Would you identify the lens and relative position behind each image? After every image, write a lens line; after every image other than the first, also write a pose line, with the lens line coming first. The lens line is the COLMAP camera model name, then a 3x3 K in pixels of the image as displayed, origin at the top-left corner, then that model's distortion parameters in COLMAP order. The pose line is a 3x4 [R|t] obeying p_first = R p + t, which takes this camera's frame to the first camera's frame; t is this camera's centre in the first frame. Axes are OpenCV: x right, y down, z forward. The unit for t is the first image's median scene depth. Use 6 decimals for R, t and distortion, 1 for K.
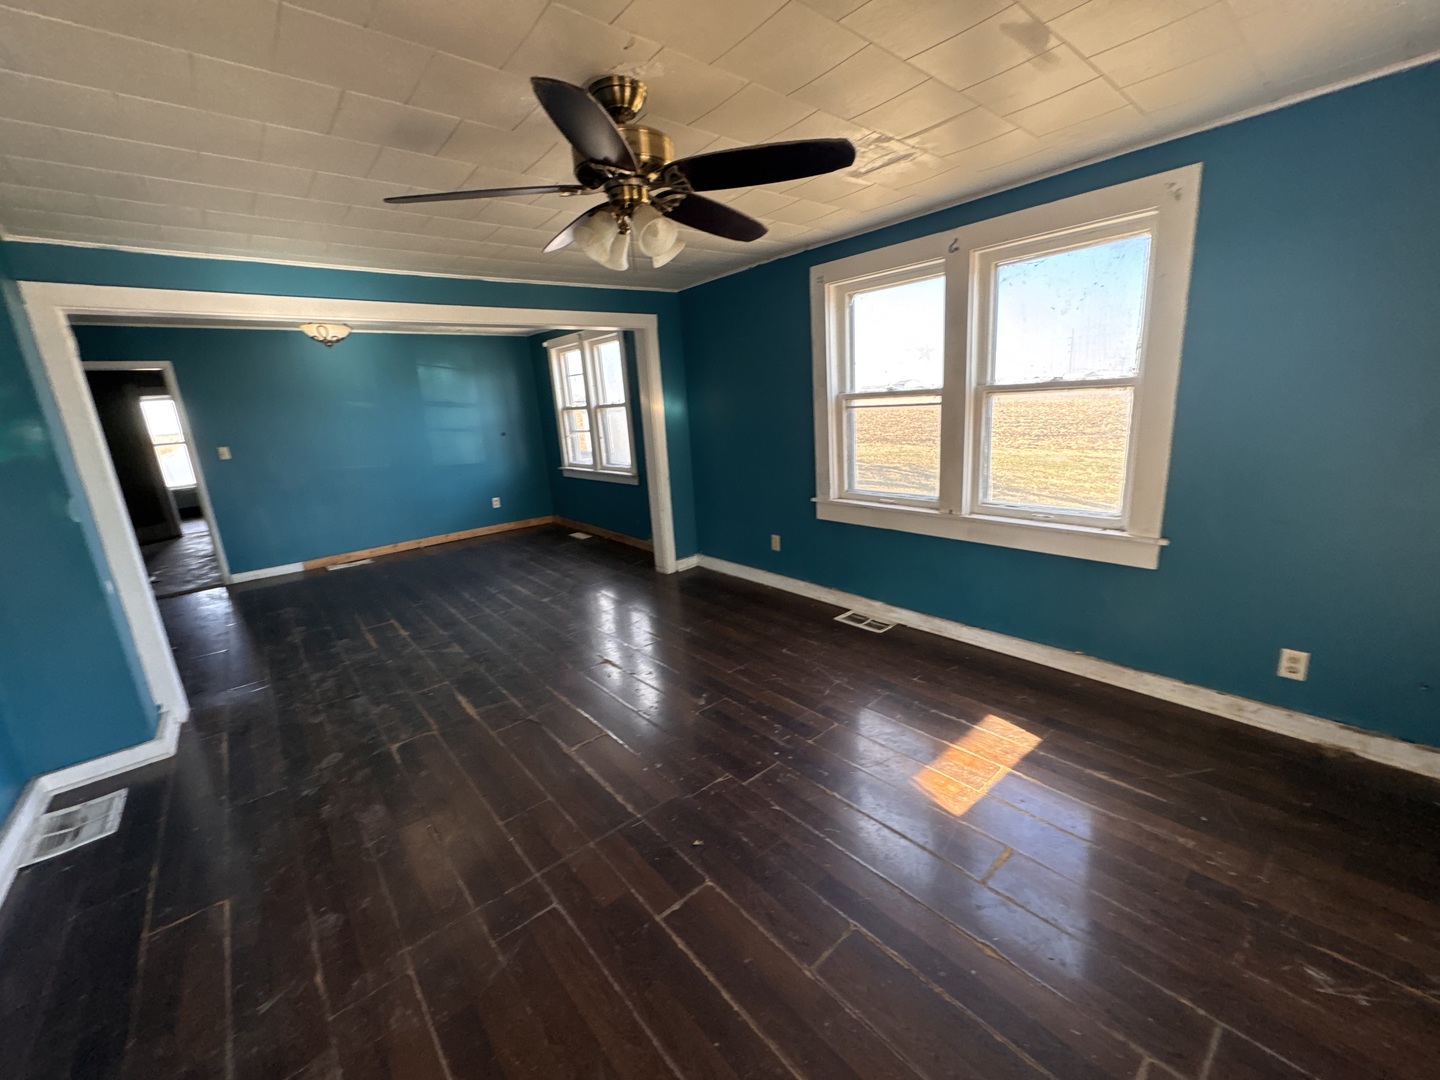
lens RADIAL K [[572.7, 0, 716.3], [0, 572.7, 537.5], [0, 0, 1]] dist [-0.003088, -0.000258]
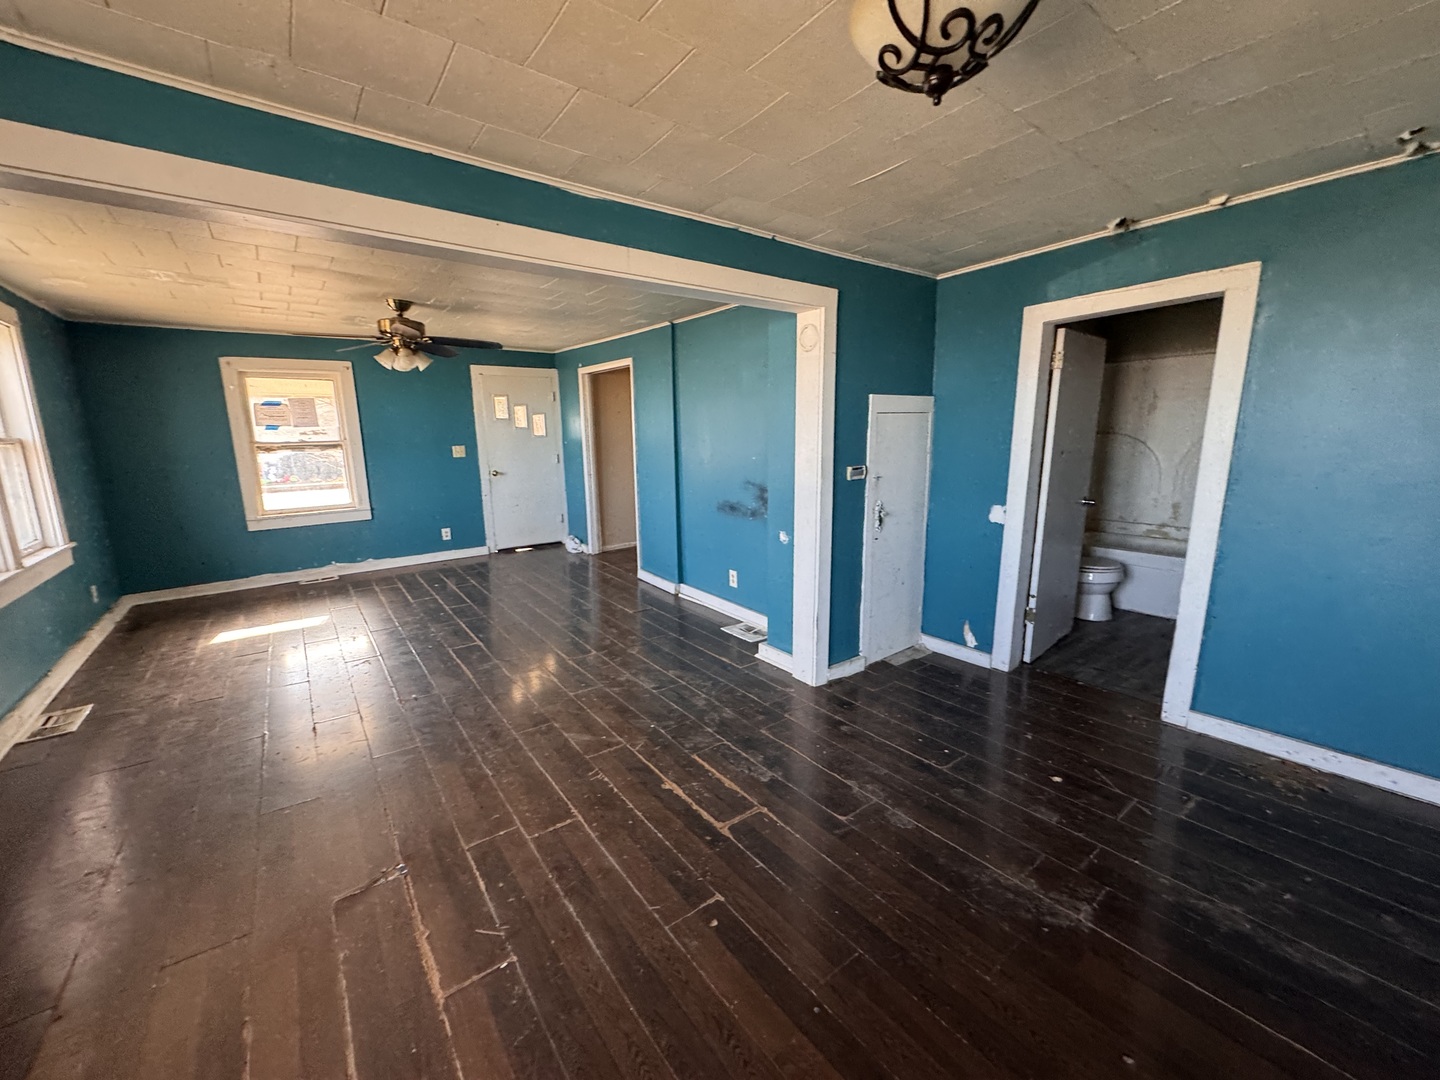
lens RADIAL K [[572.7, 0, 724.1], [0, 572.7, 539.1], [0, 0, 1]] dist [-0.003088, -0.000258]
pose [[-0.996131, 0.063045, 0.061227, -0.728312], [0.082556, 0.910140, 0.405991, -0.332120], [-0.030129, 0.409475, -0.911824, 1.601125]]
